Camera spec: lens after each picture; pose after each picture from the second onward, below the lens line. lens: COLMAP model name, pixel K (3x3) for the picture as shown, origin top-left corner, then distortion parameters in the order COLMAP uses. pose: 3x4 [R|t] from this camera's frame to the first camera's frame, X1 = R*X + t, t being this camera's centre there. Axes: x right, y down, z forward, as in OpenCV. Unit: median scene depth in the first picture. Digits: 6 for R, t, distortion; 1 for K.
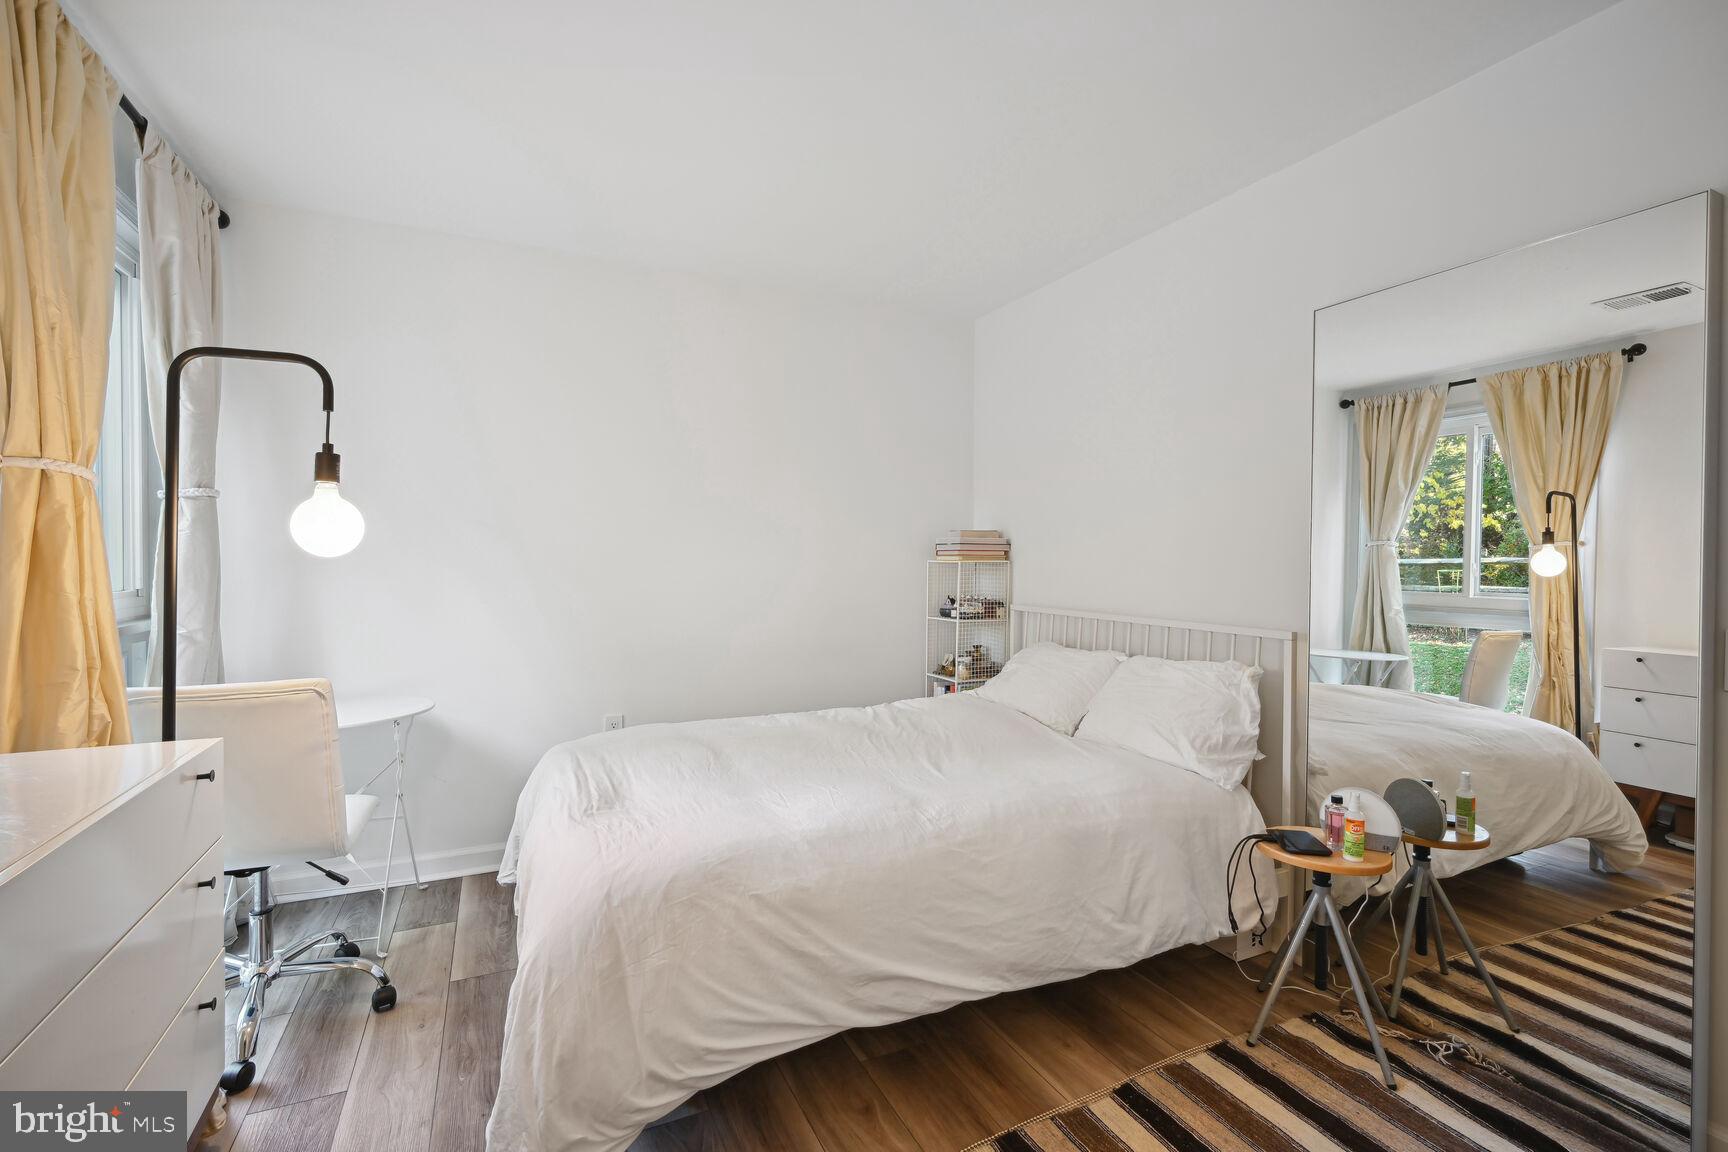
lens RADIAL K [[772.0, 0, 862.7], [0, 772.0, 578.0], [0, 0, 1]] dist [-0.004866, -0.000228]
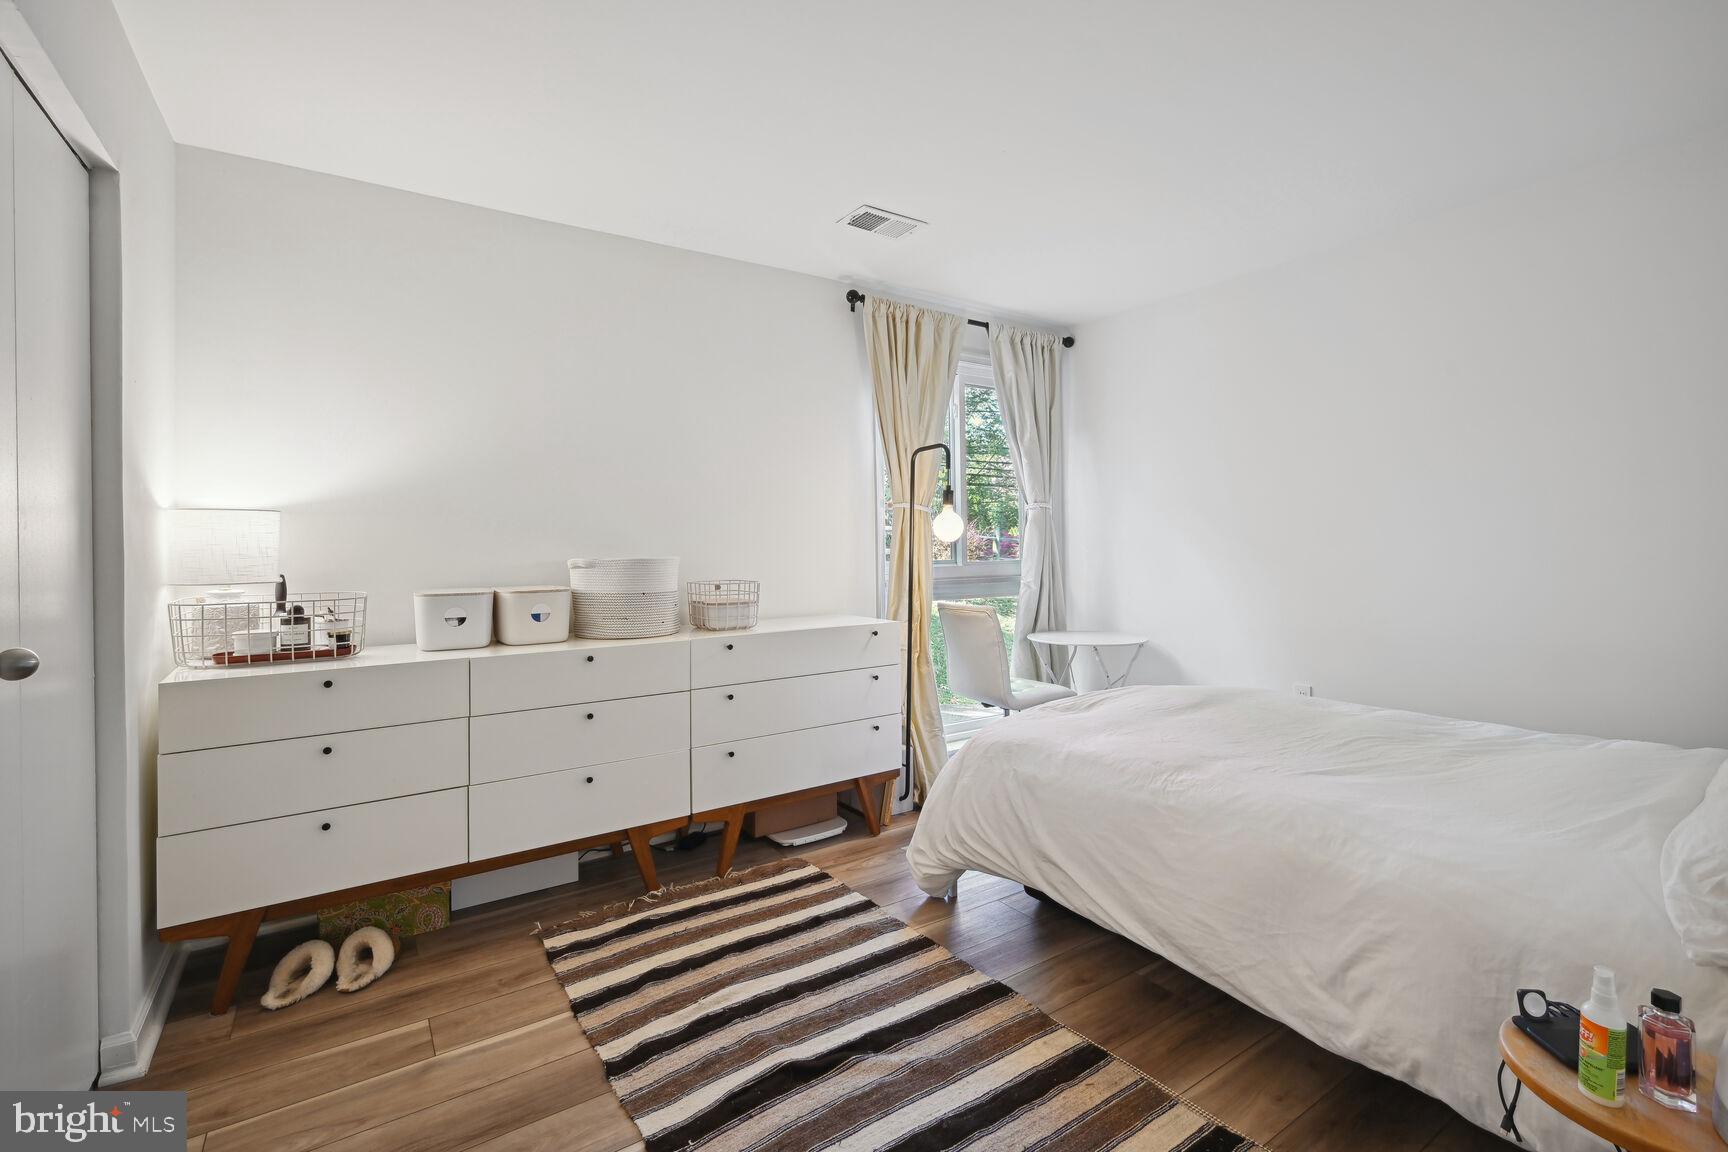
lens RADIAL K [[753.2, 0, 860.5], [0, 753.2, 566.7], [0, 0, 1]] dist [-0.004674, -0.000345]
pose [[0.147336, 0.021011, -0.988863, 1.113301], [-0.005675, 0.999776, 0.020398, -0.001195], [0.989070, 0.002606, 0.147423, 0.452924]]
